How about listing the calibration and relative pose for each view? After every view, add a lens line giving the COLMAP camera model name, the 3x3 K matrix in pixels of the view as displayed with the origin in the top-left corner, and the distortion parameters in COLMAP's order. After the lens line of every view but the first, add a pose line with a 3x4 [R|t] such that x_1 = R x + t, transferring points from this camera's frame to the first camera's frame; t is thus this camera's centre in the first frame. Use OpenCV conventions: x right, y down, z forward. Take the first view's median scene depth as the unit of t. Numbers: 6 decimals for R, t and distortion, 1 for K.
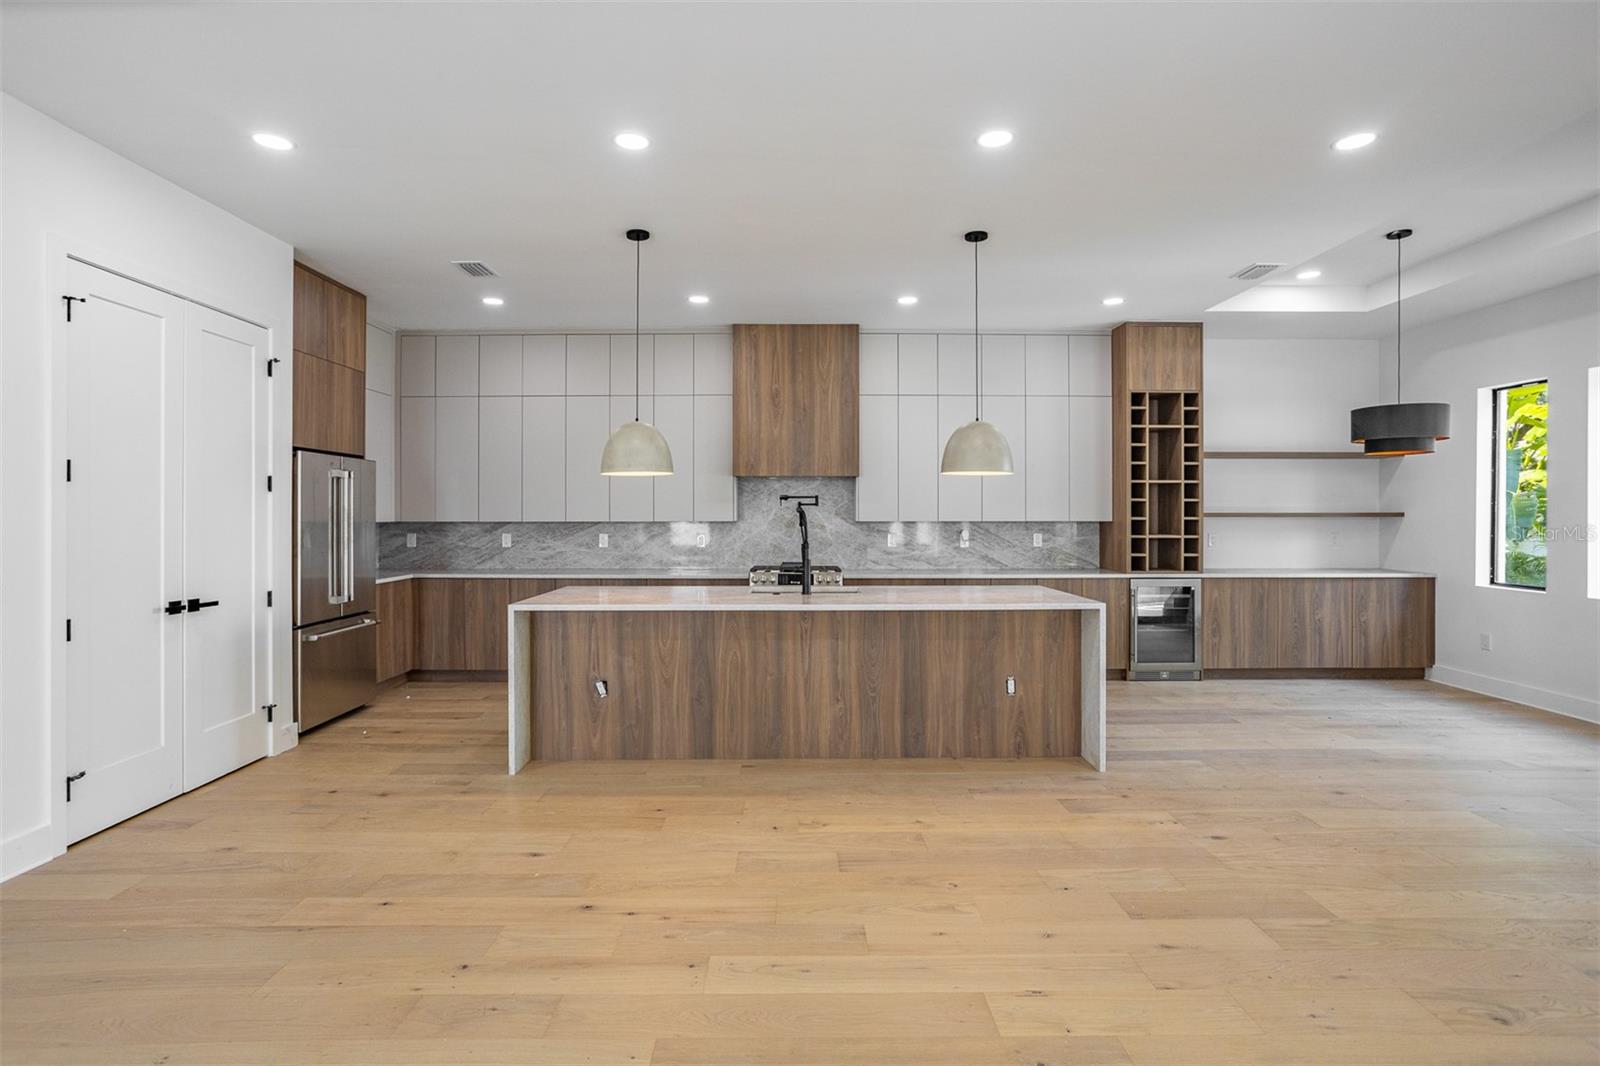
lens RADIAL K [[788.2, 0, 796.6], [0, 788.2, 523.1], [0, 0, 1]] dist [-0.037304, 0.021236]
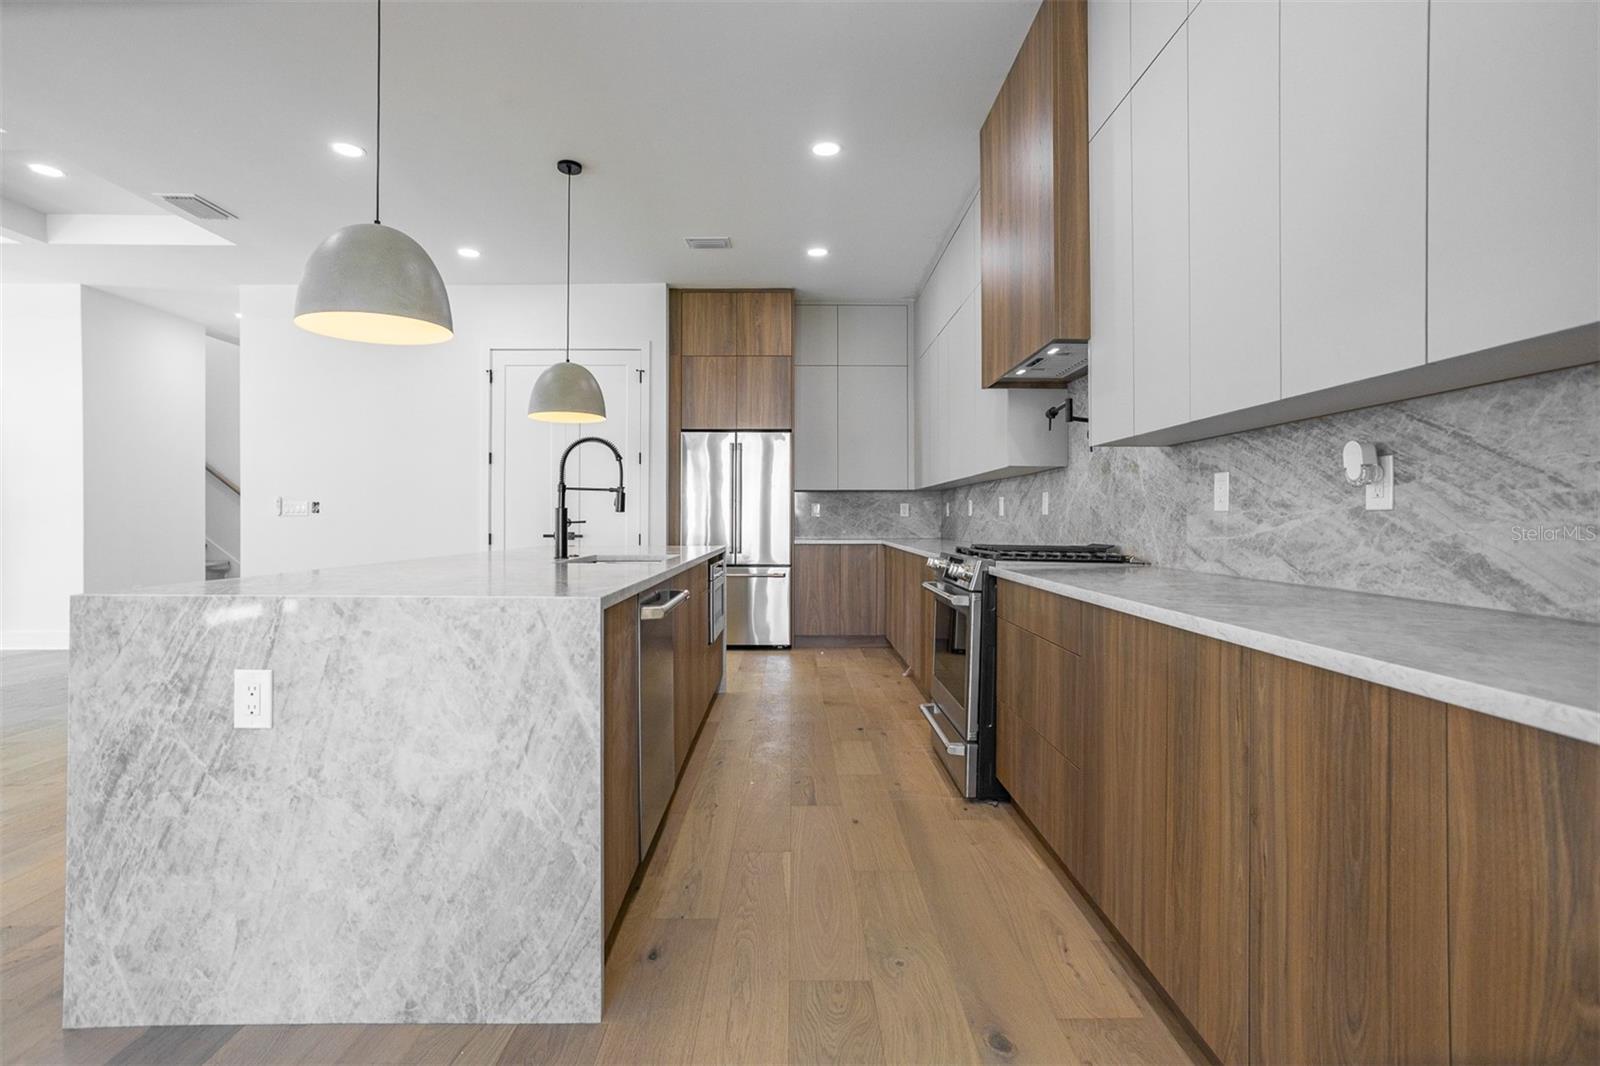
lens RADIAL K [[788.2, 0, 796.3], [0, 788.2, 516.6], [0, 0, 1]] dist [-0.037304, 0.021236]
pose [[-0.012041, -0.004137, -0.999919, 0.509190], [-0.011076, 0.999931, -0.004003, 0.039515], [0.999866, 0.011027, -0.012086, 0.891312]]
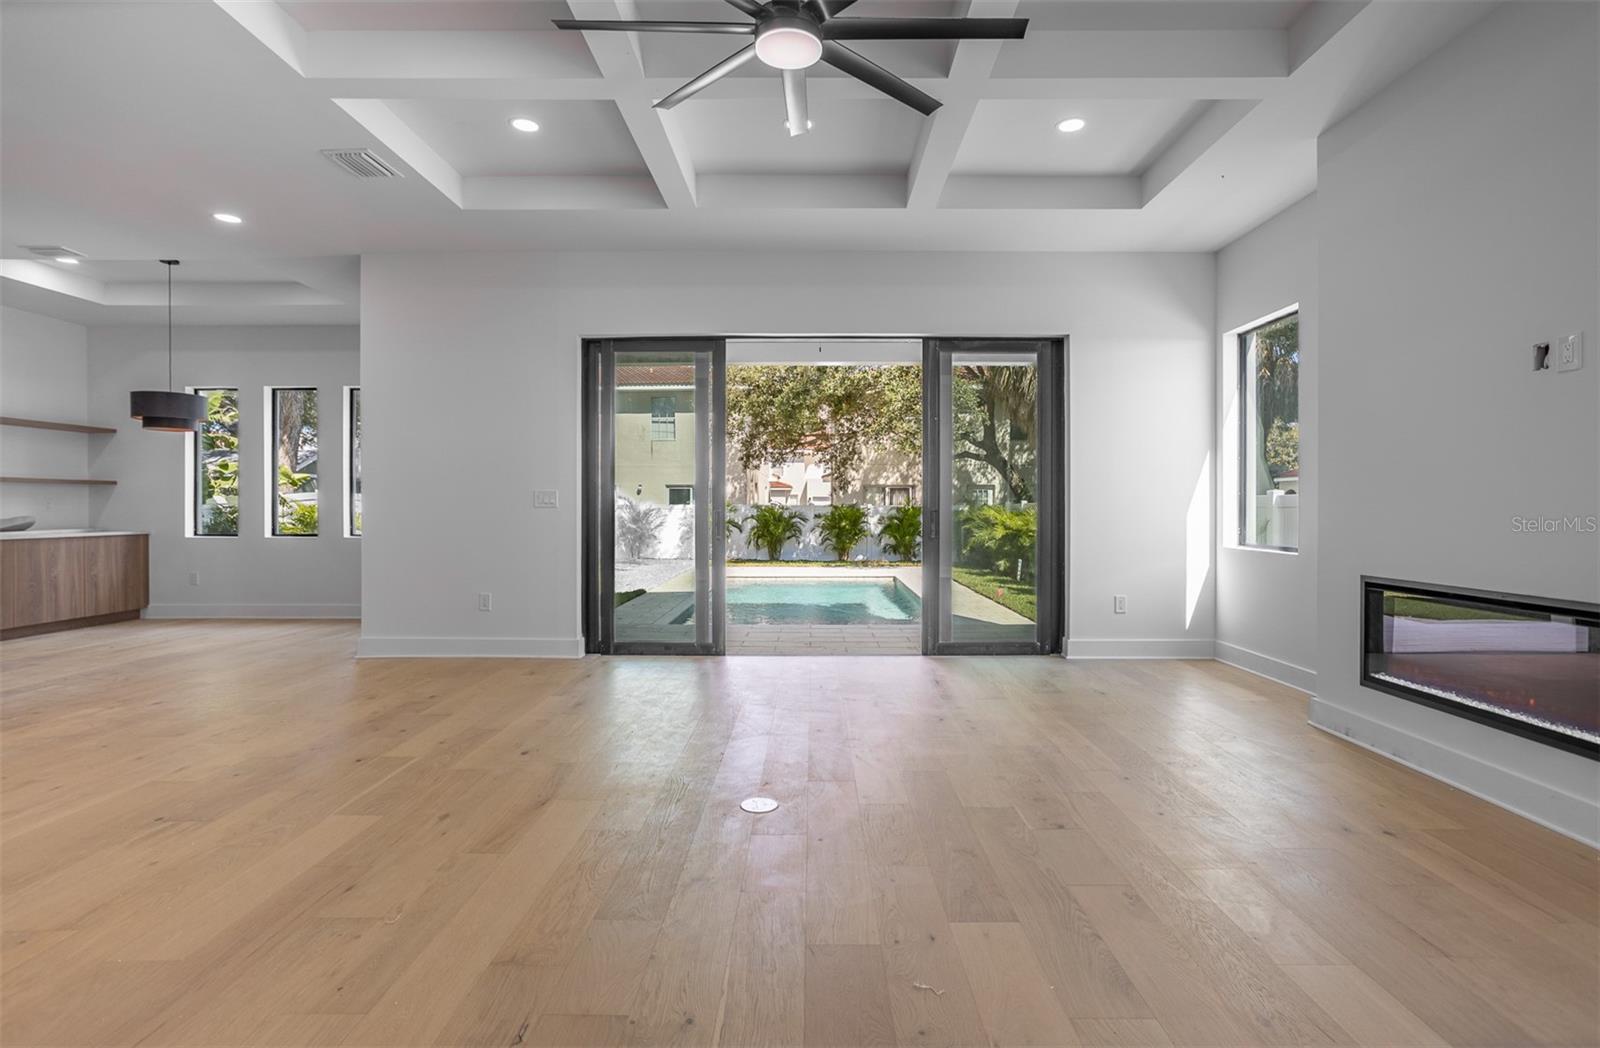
lens RADIAL K [[794.7, 0, 825.3], [0, 794.7, 509.4], [0, 0, 1]] dist [-0.017076, 0.008316]
pose [[0.016219, -0.004059, 0.999860, -0.407309], [0.014406, 0.999889, 0.003826, 0.041988], [-0.999765, 0.014342, 0.016276, -0.090573]]
